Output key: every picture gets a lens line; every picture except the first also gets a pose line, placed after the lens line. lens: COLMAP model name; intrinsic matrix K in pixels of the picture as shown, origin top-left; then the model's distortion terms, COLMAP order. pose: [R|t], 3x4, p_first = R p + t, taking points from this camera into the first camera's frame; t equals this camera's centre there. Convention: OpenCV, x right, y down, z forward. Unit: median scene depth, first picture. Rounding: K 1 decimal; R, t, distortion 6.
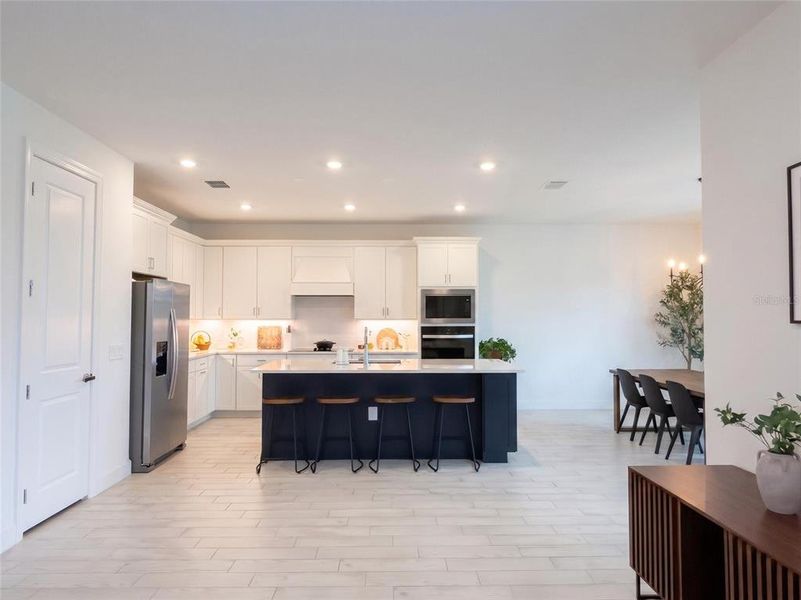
lens RADIAL K [[522.7, 0, 400.5], [0, 522.7, 300.0], [0, 0, 1]] dist [-0.000688, -0.000693]
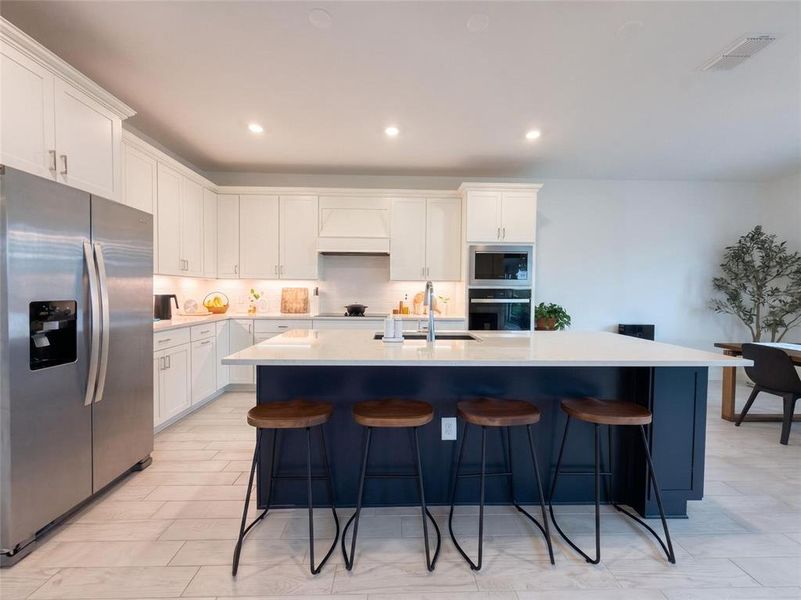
lens RADIAL K [[335.7, 0, 400.5], [0, 335.7, 300.0], [0, 0, 1]] dist [0.008539, 0.000020]
pose [[0.999921, 0.008822, 0.008929, -0.078054], [-0.009329, 0.998247, 0.058442, 0.037533], [-0.008398, -0.058521, 0.998251, 0.445995]]
